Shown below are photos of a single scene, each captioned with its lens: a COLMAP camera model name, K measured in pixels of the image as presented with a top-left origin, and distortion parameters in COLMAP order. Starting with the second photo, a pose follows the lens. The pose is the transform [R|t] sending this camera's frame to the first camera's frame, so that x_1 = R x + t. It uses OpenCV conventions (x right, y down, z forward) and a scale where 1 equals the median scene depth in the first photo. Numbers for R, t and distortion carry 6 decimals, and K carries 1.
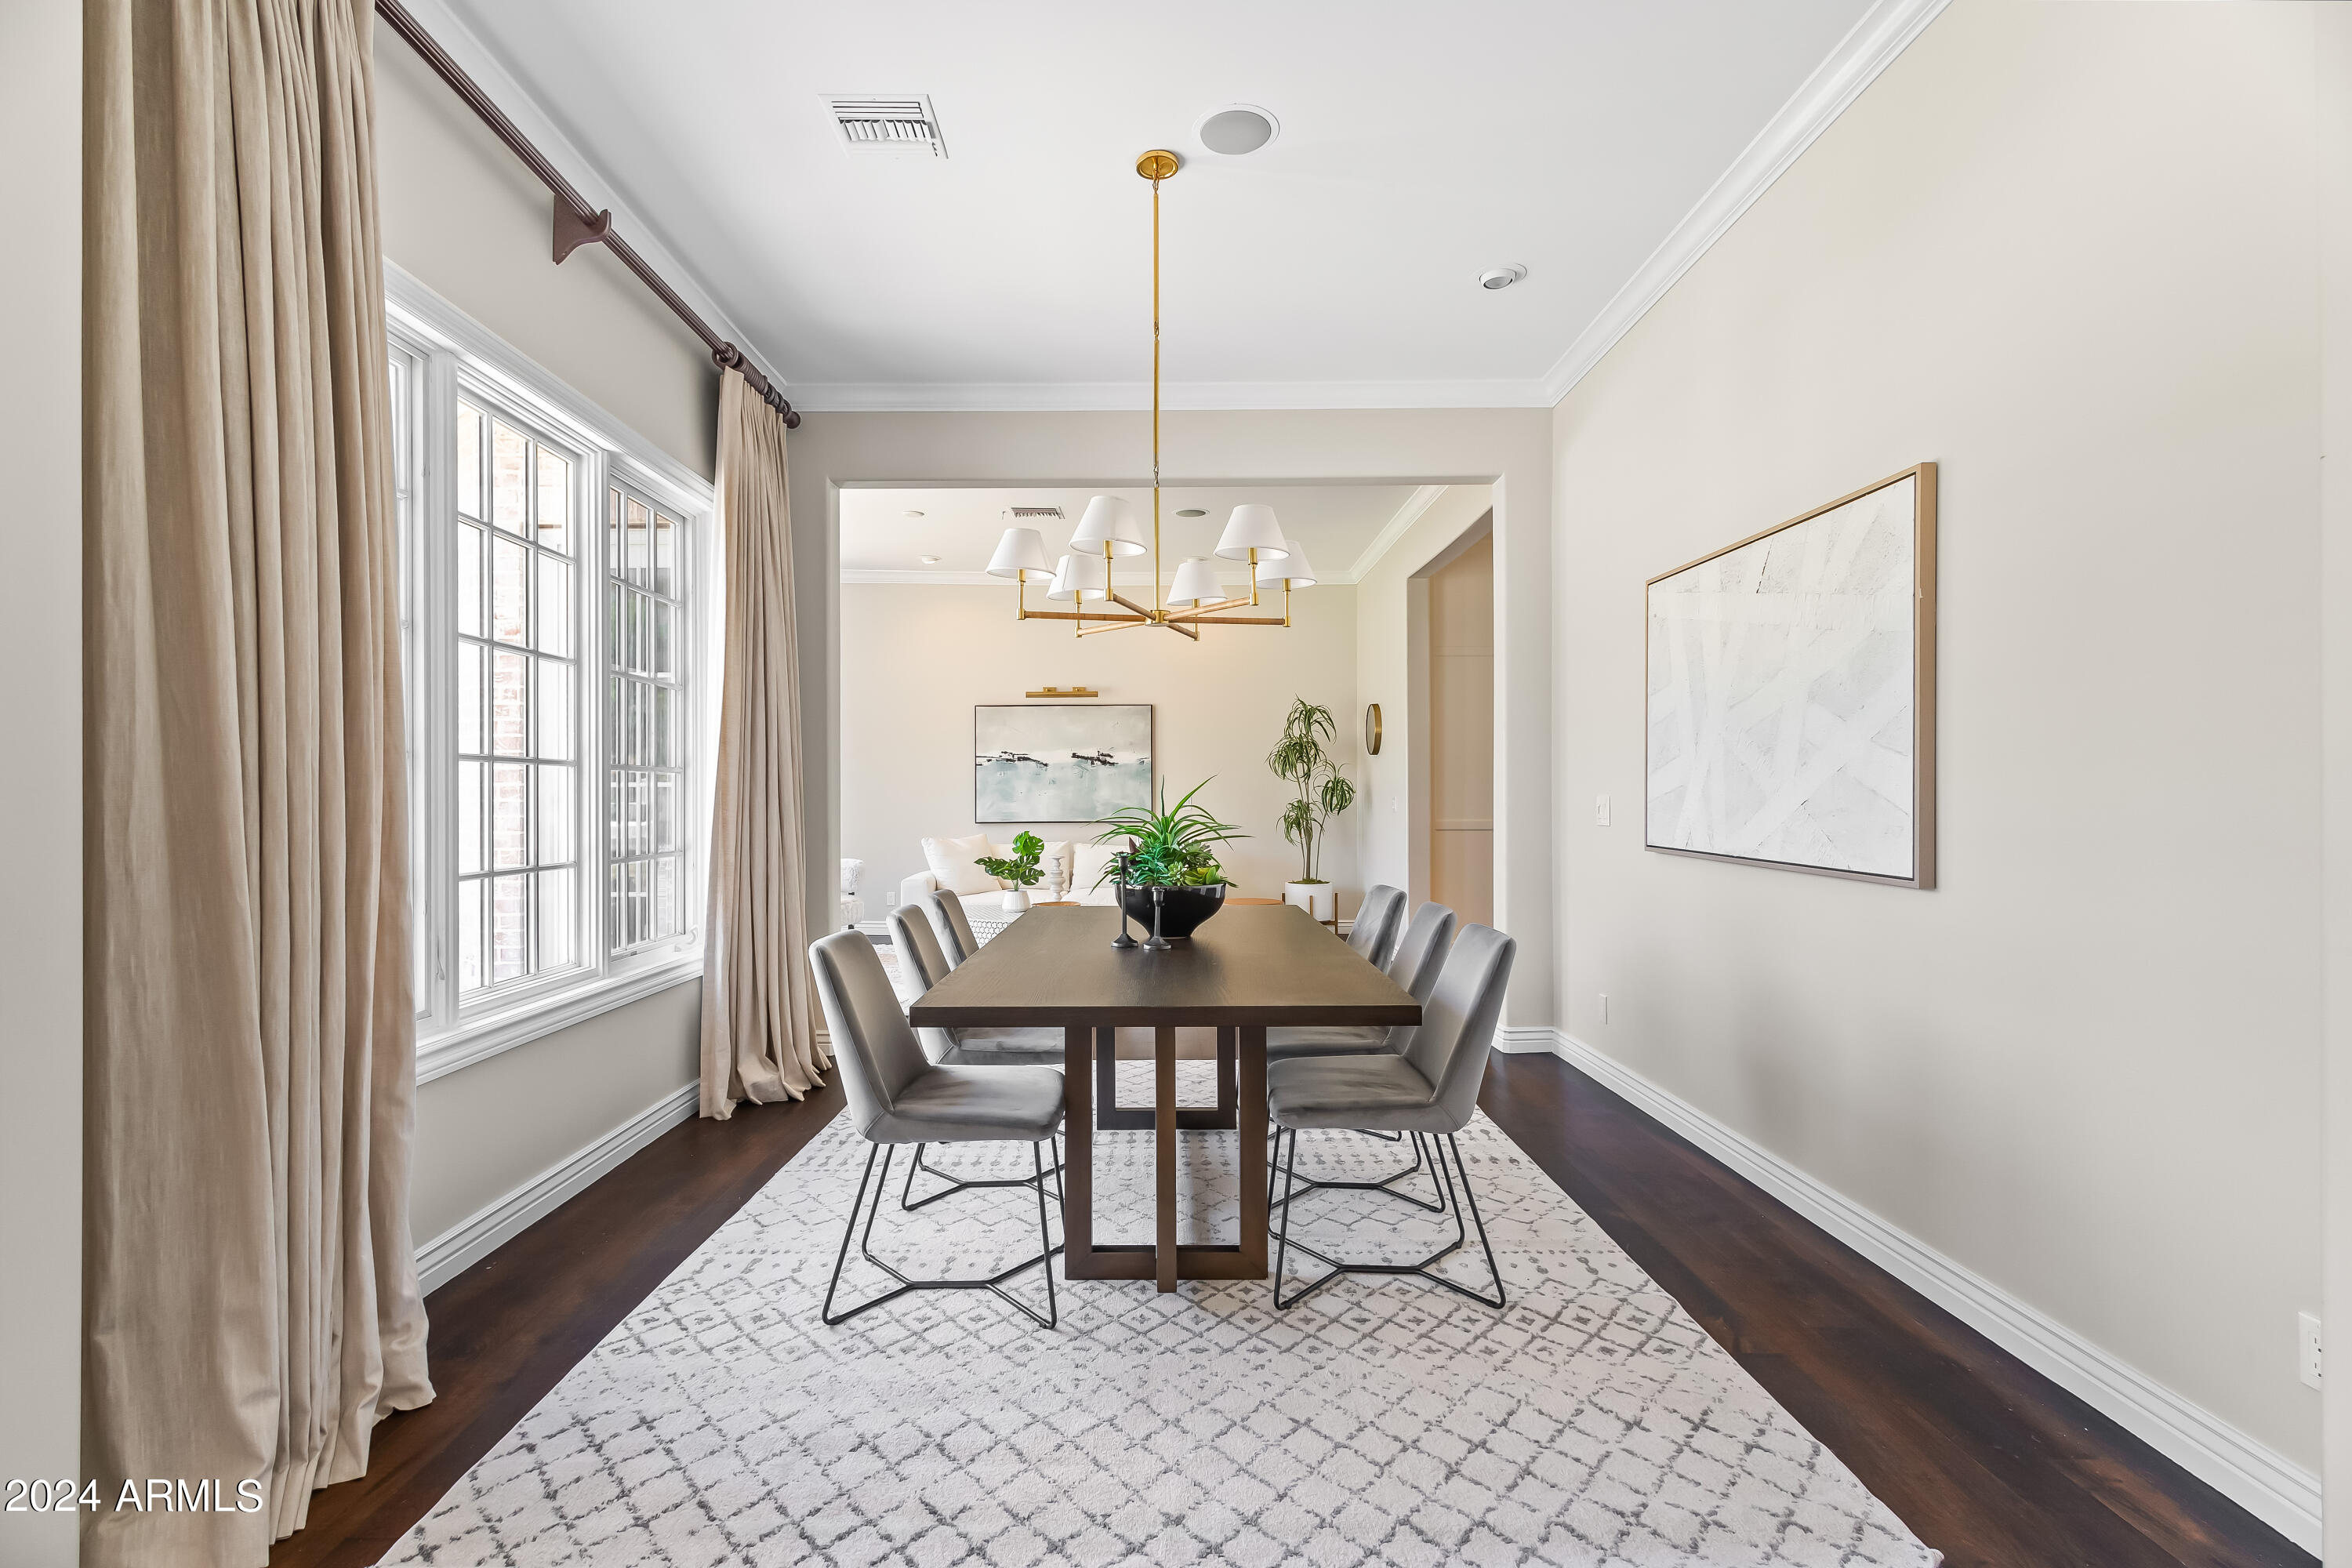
lens RADIAL K [[1149.5, 0, 1185.4], [0, 1149.5, 800.8], [0, 0, 1]] dist [0.003412, 0.002943]
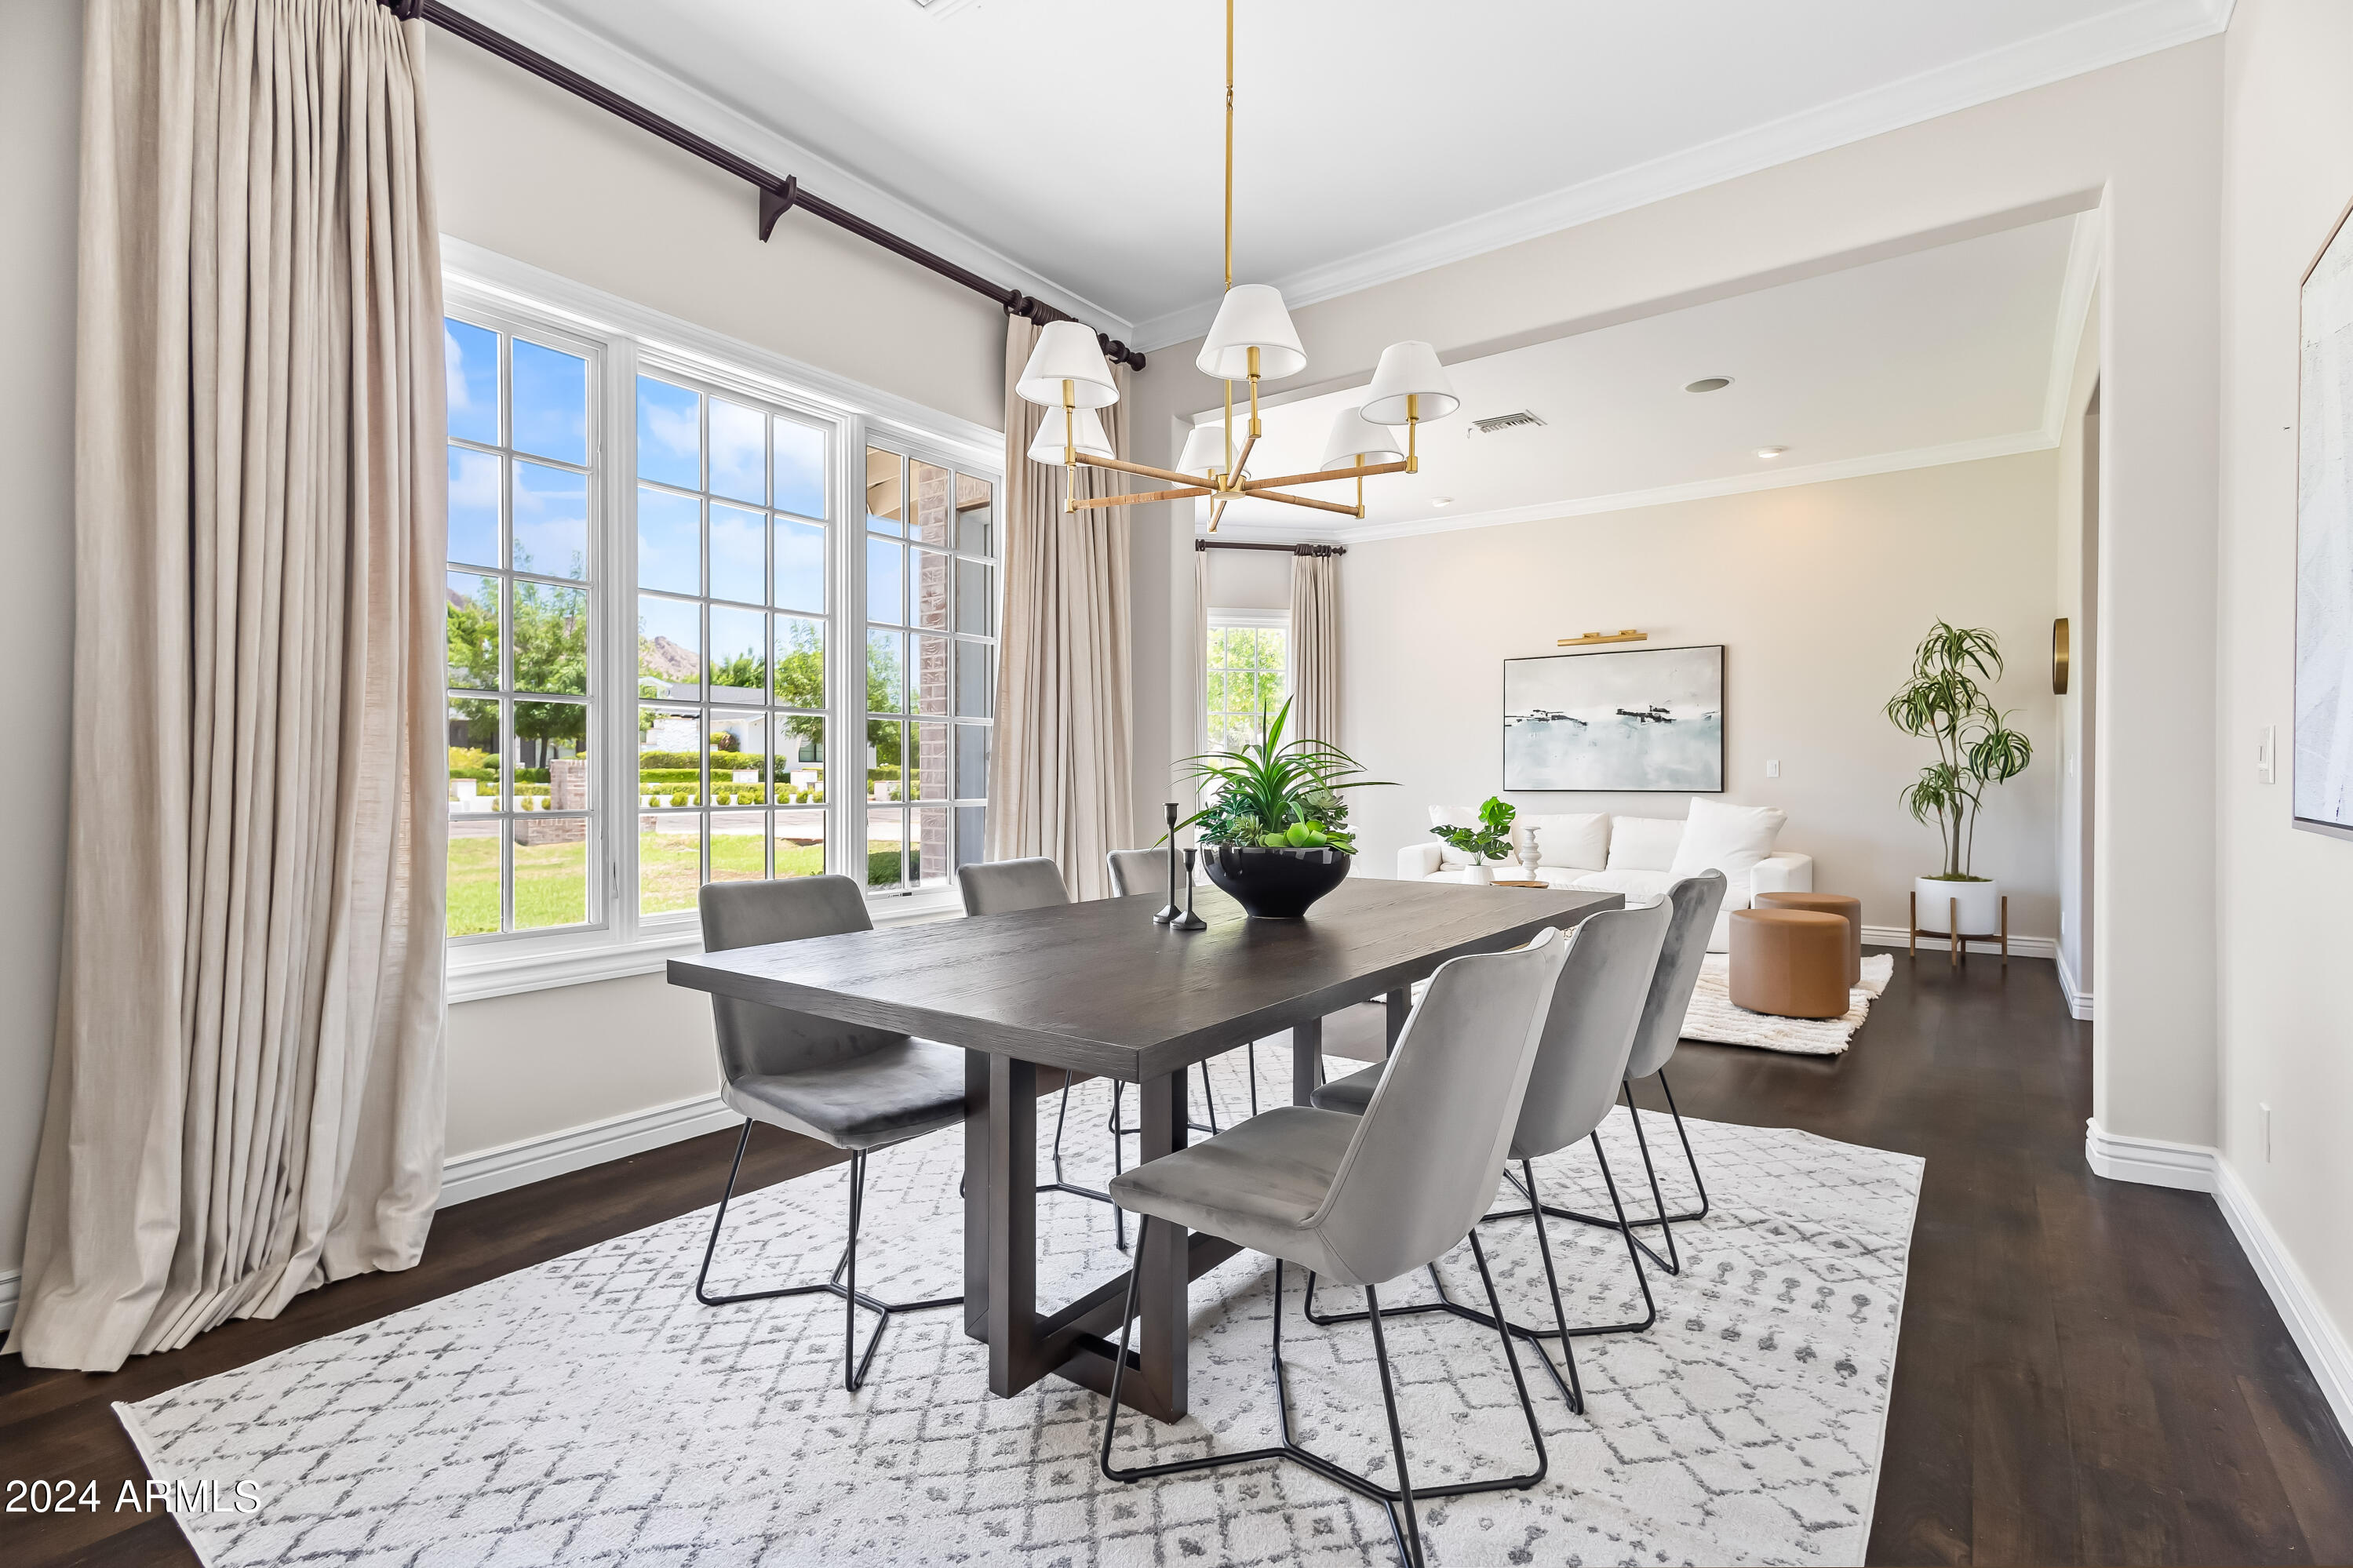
lens RADIAL K [[1115.7, 0, 1164.9], [0, 1115.7, 796.2], [0, 0, 1]] dist [0.010717, -0.001798]
pose [[0.789549, 0.013281, -0.613544, 0.402417], [-0.005004, 0.999872, 0.015204, 0.032041], [0.613668, -0.008934, 0.789514, 0.416843]]
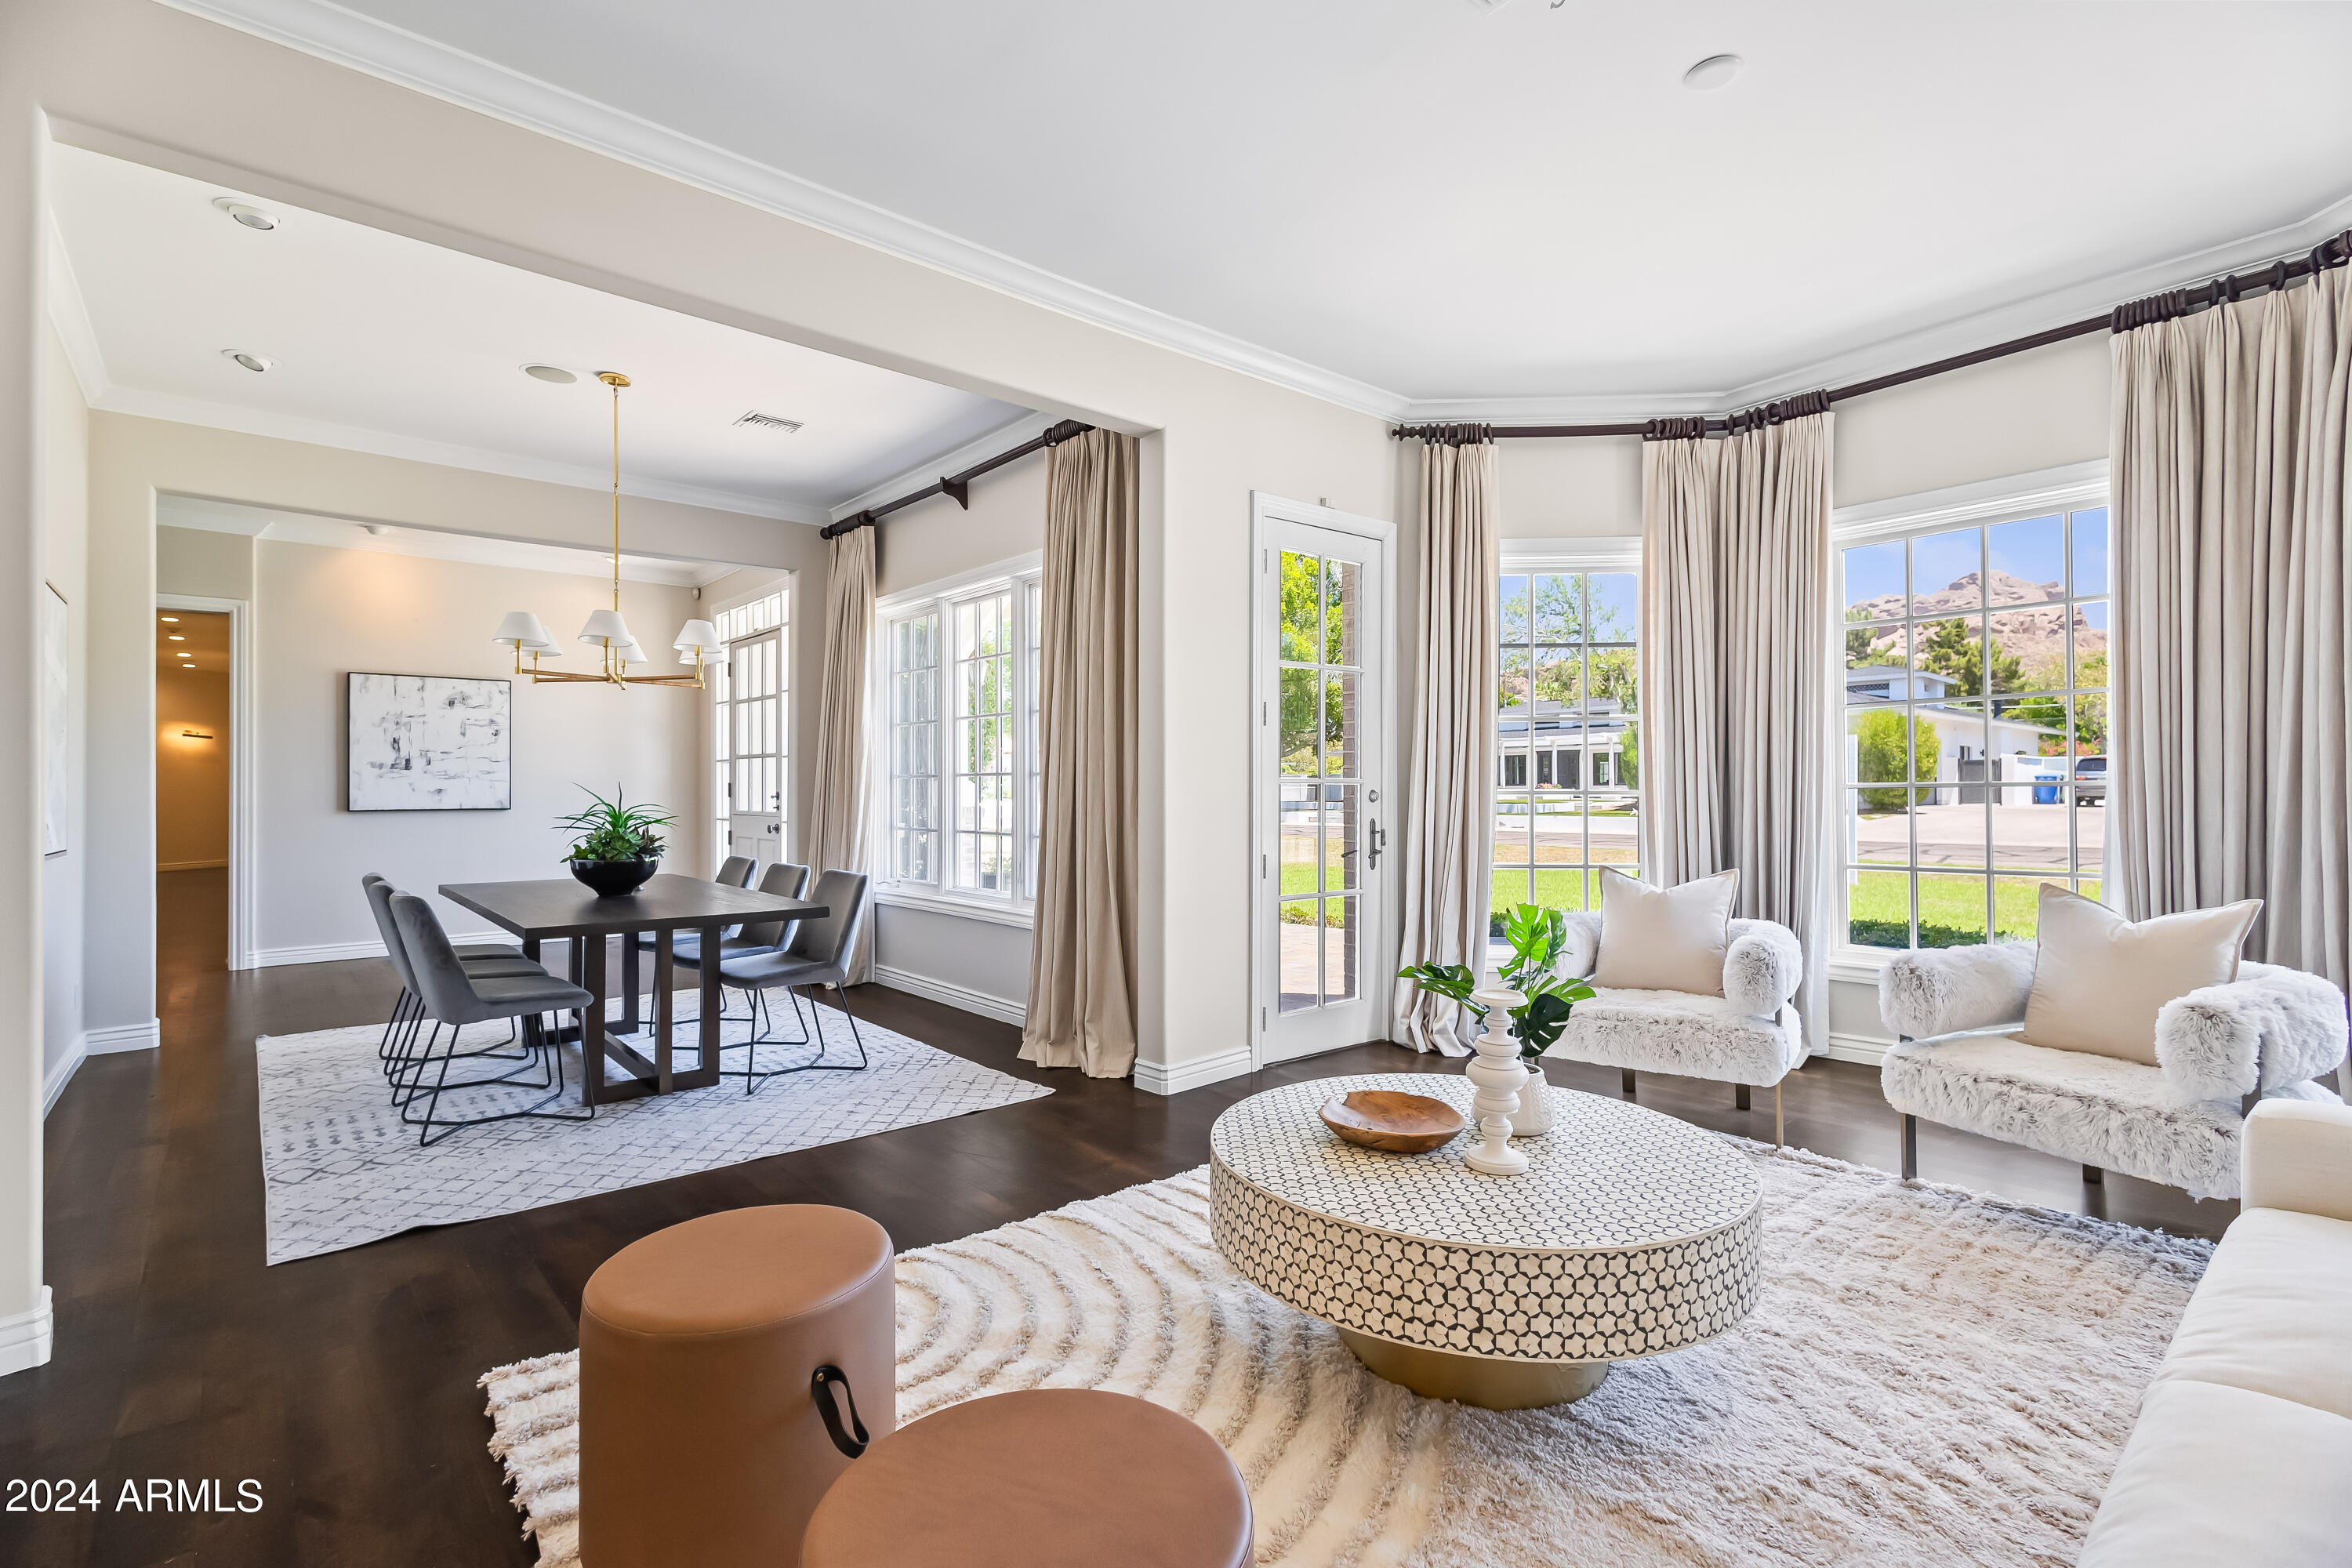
lens RADIAL K [[1115.4, 0, 1189.4], [0, 1115.4, 779.6], [0, 0, 1]] dist [0.010717, -0.001798]
pose [[-0.783875, 0.001193, -0.620918, 0.313660], [0.001904, 0.999998, -0.000483, -0.025462], [0.620916, -0.001561, -0.783875, 2.658500]]
